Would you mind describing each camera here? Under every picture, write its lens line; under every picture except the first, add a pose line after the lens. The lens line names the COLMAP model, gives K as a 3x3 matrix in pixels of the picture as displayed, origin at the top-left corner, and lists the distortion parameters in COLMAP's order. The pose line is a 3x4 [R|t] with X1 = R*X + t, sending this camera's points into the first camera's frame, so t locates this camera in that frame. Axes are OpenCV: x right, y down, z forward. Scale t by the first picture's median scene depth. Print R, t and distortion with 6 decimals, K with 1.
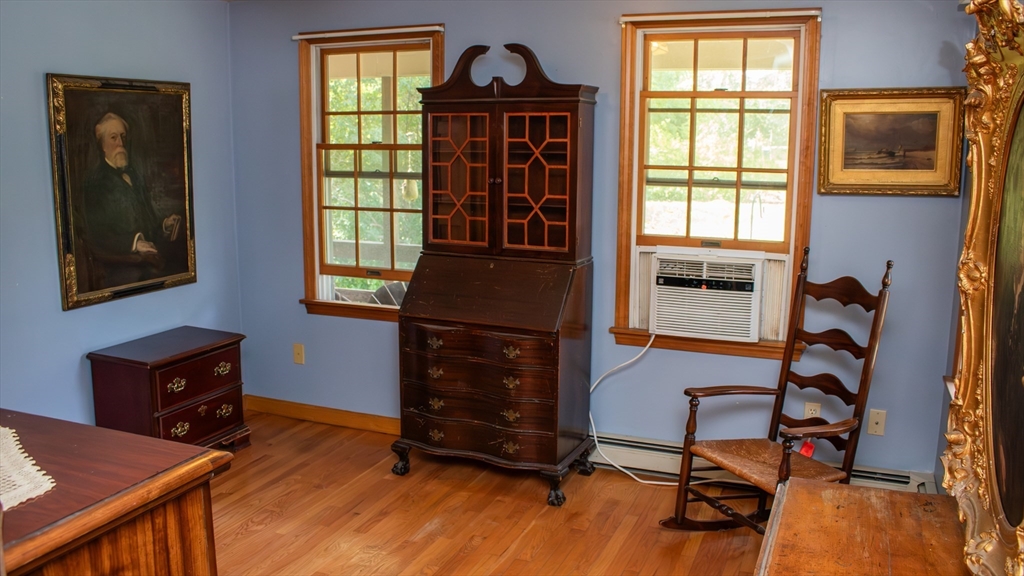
lens RADIAL K [[851.4, 0, 512.0], [0, 851.4, 288.0], [0, 0, 1]] dist [-0.156832, 0.124942]
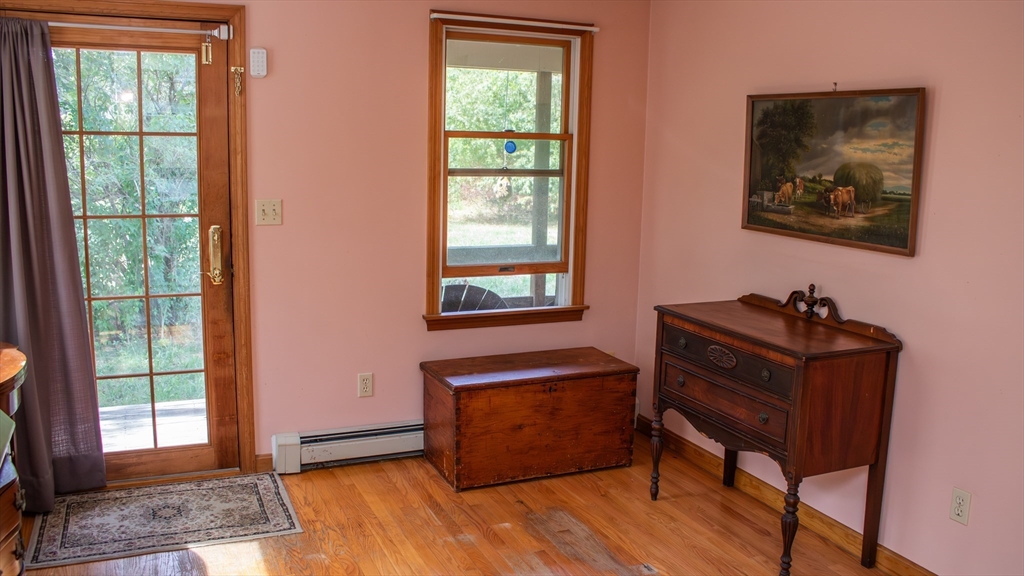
lens RADIAL K [[851.4, 0, 512.0], [0, 851.4, 288.0], [0, 0, 1]] dist [-0.156832, 0.124942]
pose [[0.686873, -0.114213, 0.717747, -0.837600], [0.098880, 0.993078, 0.063398, -0.062231], [-0.720019, 0.027425, 0.693412, 0.327449]]
